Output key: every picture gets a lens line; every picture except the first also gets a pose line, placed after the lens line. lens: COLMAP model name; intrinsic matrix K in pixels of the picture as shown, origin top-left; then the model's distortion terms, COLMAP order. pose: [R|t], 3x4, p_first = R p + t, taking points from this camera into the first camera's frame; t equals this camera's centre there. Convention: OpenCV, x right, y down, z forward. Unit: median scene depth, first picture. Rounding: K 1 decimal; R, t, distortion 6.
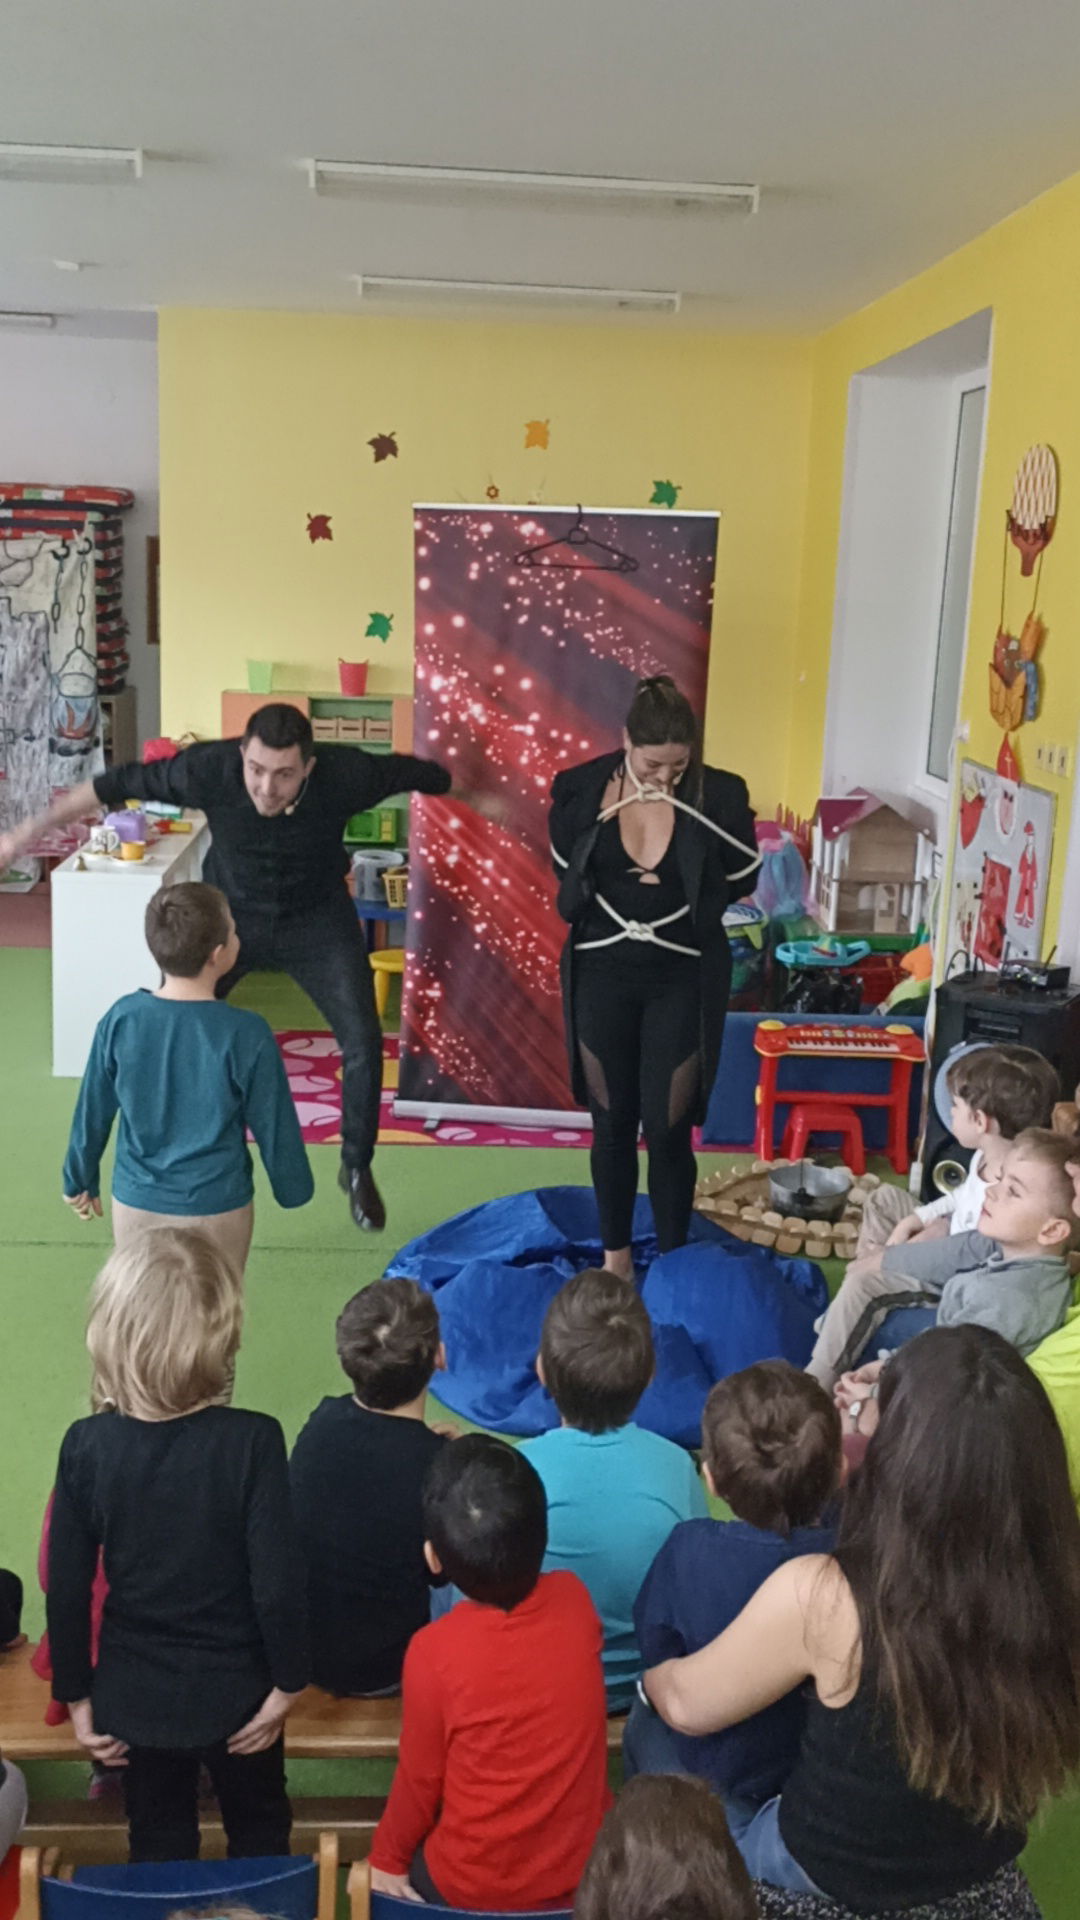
lens RADIAL K [[1851.8, 0, 530.0], [0, 1851.8, 954.0], [0, 0, 1]] dist [0.034016, 0.014290]
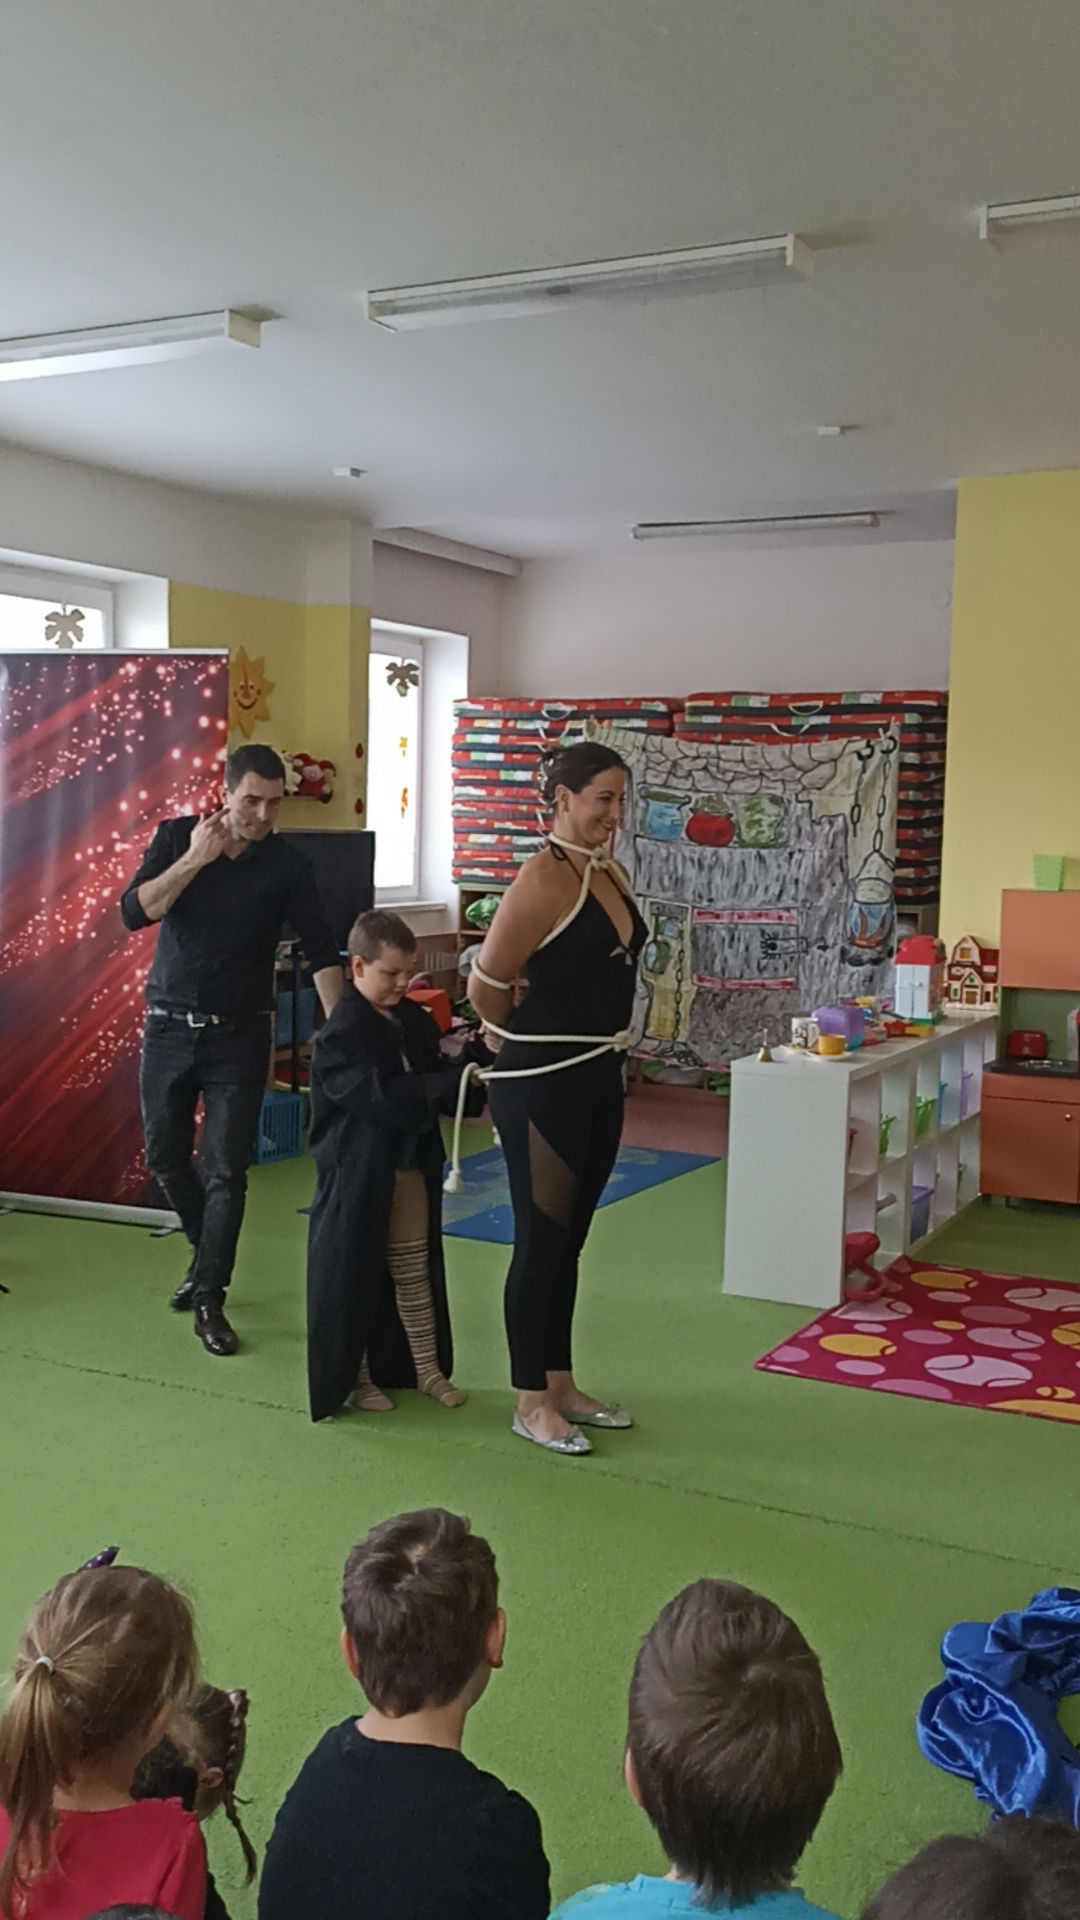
lens RADIAL K [[1851.8, 0, 530.0], [0, 1851.8, 954.0], [0, 0, 1]] dist [0.034016, 0.014290]
pose [[0.868007, 0.018315, -0.496214, 0.112895], [-0.090346, 0.988464, -0.121555, 0.024789], [0.488264, 0.150342, 0.859649, 0.196548]]
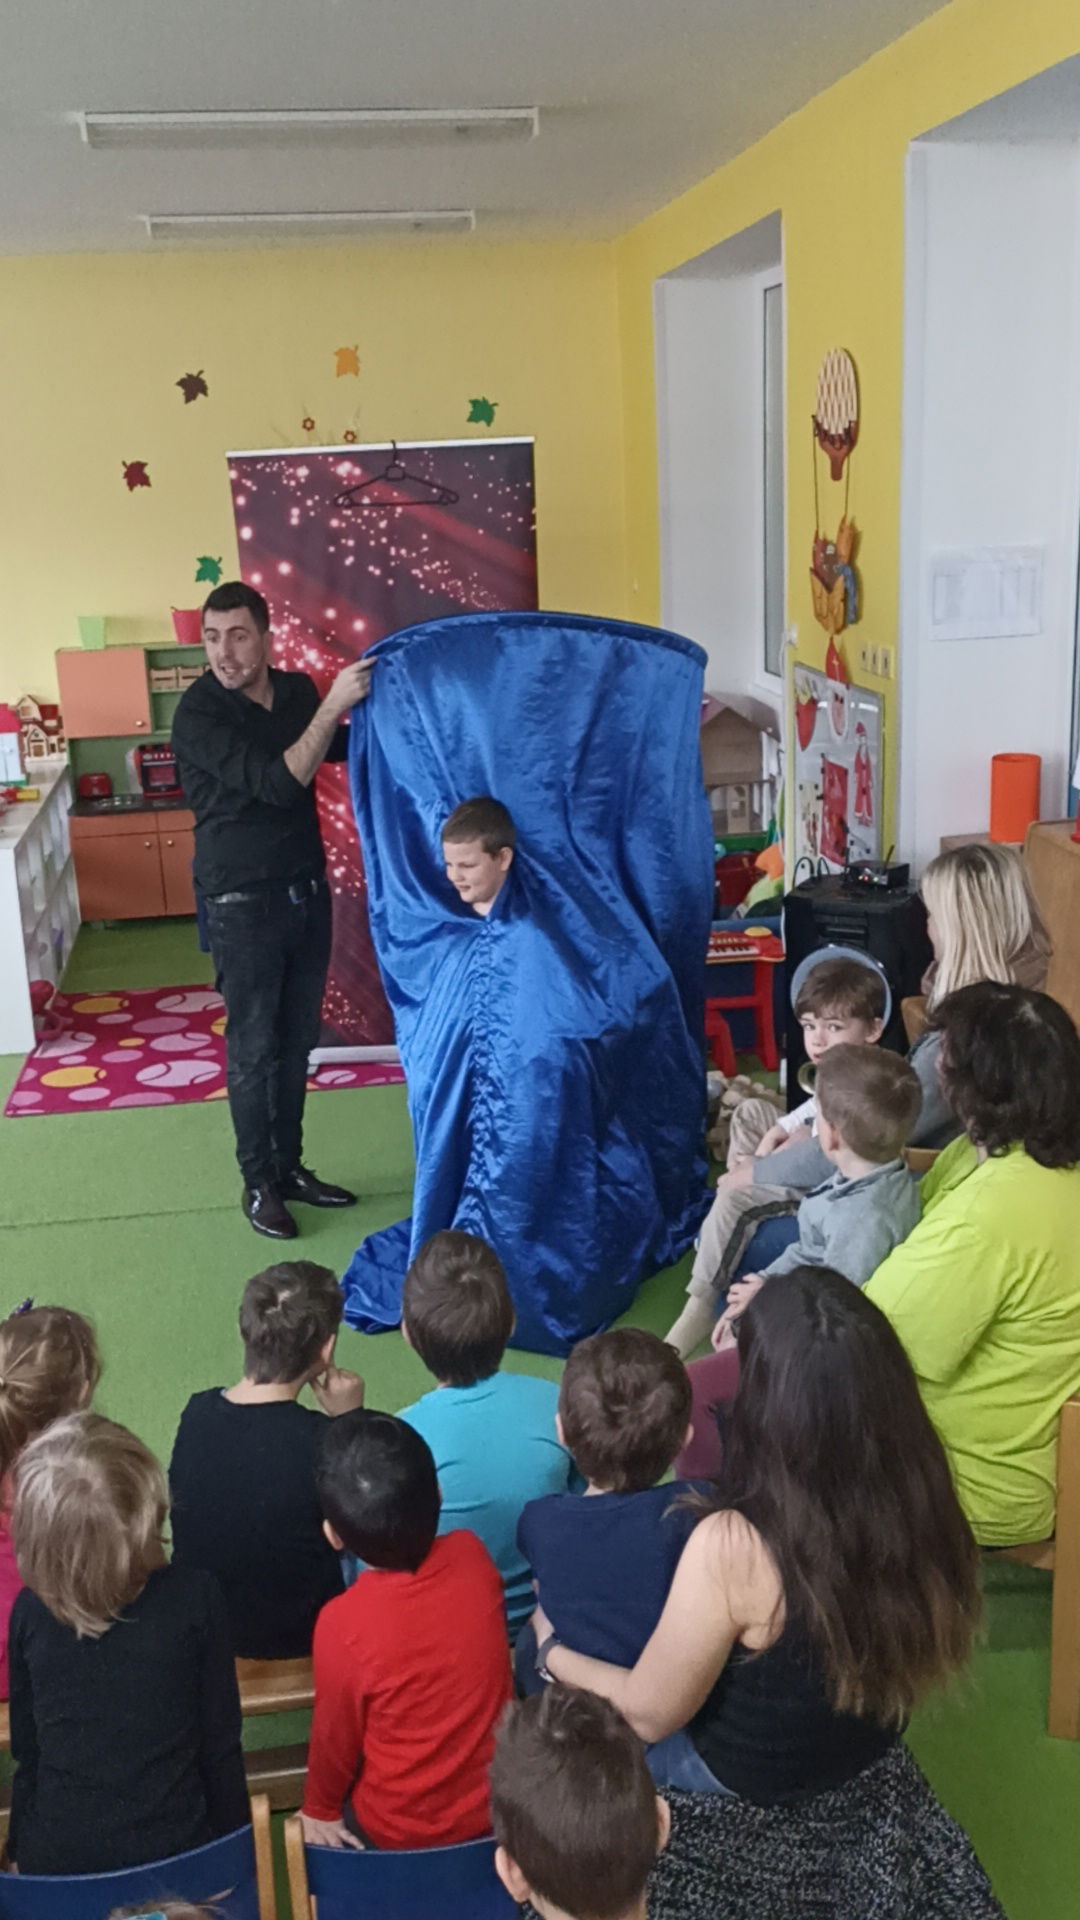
lens RADIAL K [[1851.8, 0, 530.0], [0, 1851.8, 954.0], [0, 0, 1]] dist [0.034016, 0.014290]
pose [[0.992806, -0.101861, 0.062926, 0.008556], [0.098497, 0.993647, 0.054440, -0.015107], [-0.068072, -0.047851, 0.996532, -0.012285]]
